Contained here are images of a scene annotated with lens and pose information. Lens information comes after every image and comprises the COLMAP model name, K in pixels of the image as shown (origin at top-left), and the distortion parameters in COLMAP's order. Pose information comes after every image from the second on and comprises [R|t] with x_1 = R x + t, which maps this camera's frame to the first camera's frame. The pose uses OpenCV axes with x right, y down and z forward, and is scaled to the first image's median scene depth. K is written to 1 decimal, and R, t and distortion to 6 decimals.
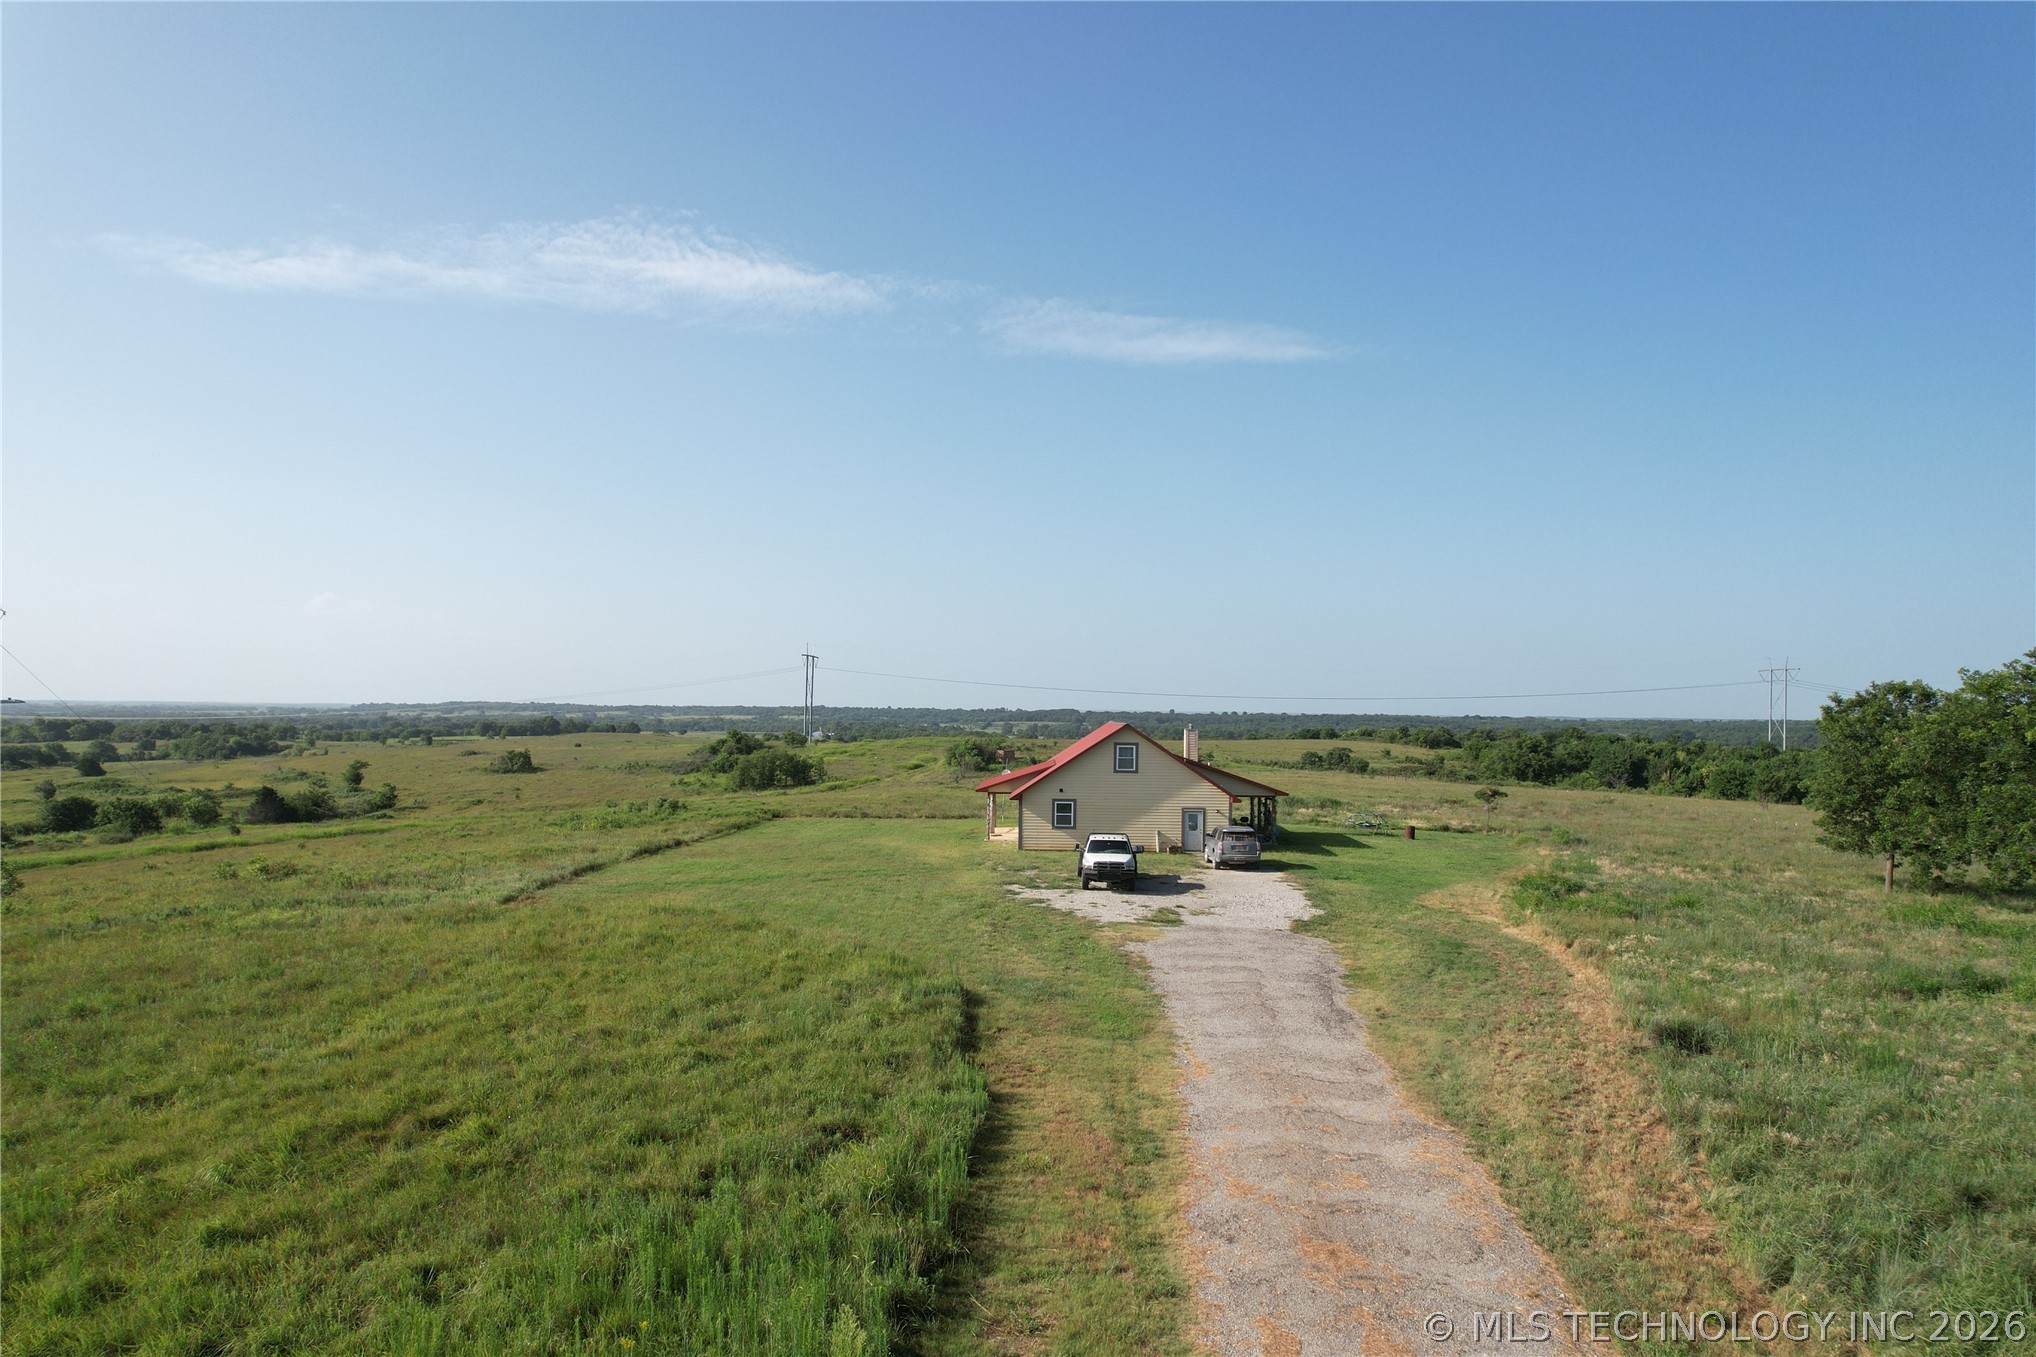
lens RADIAL K [[1319.6, 0, 1016.1], [0, 1319.6, 677.8], [0, 0, 1]] dist [-0.048366, 0.037271]
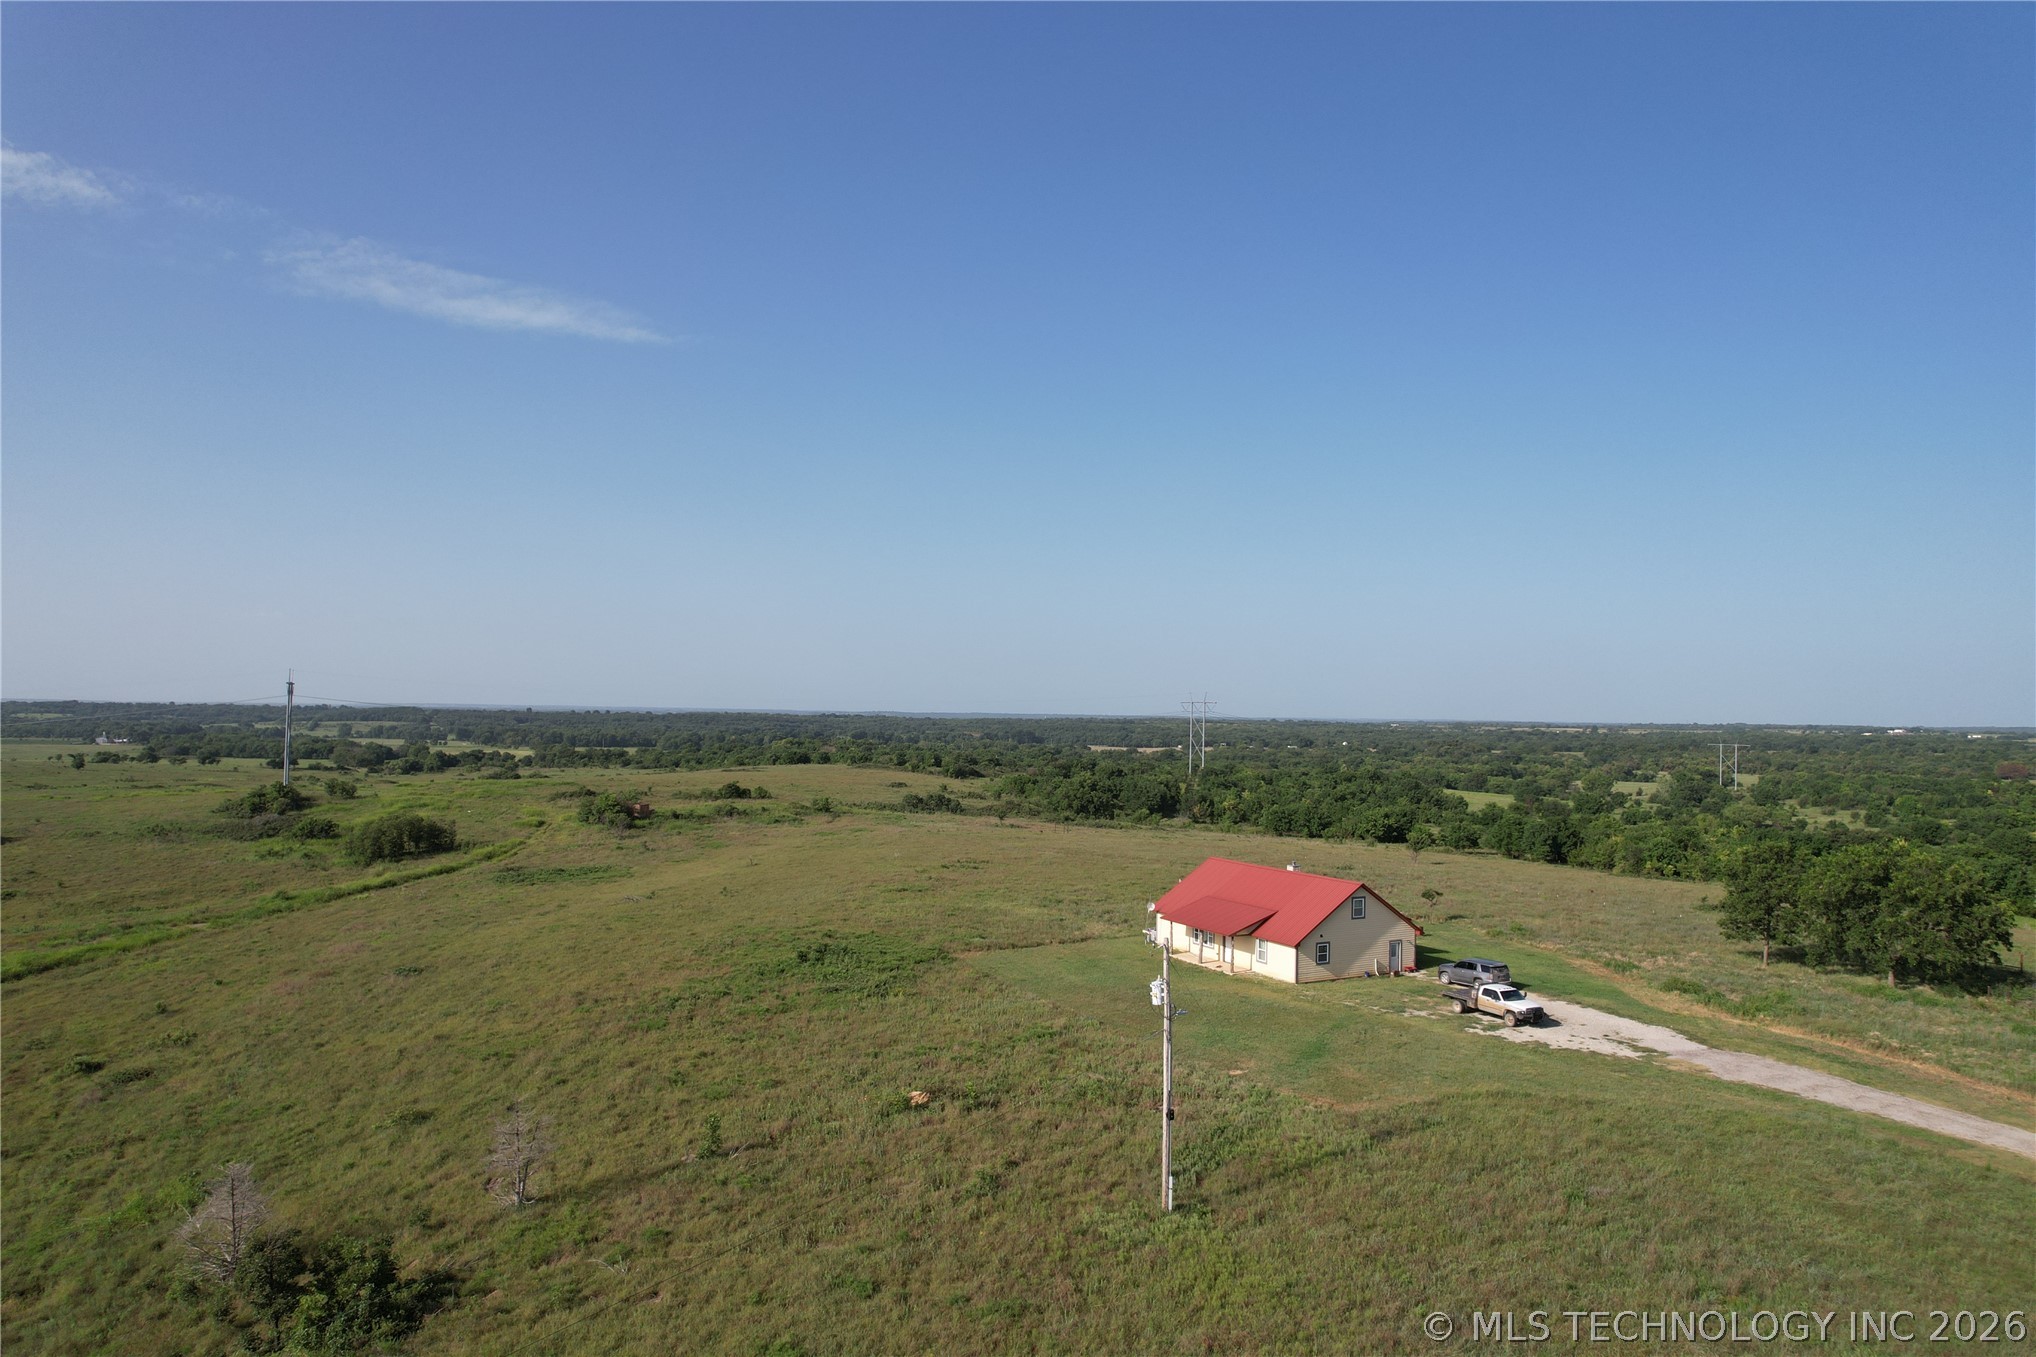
lens RADIAL K [[1319.6, 0, 1022.7], [0, 1319.6, 685.0], [0, 0, 1]] dist [-0.048366, 0.037271]
pose [[0.861745, 0.009900, 0.507246, -0.903113], [-0.018860, 0.999744, 0.012529, -0.179799], [-0.506992, -0.020363, 0.861710, 0.013045]]
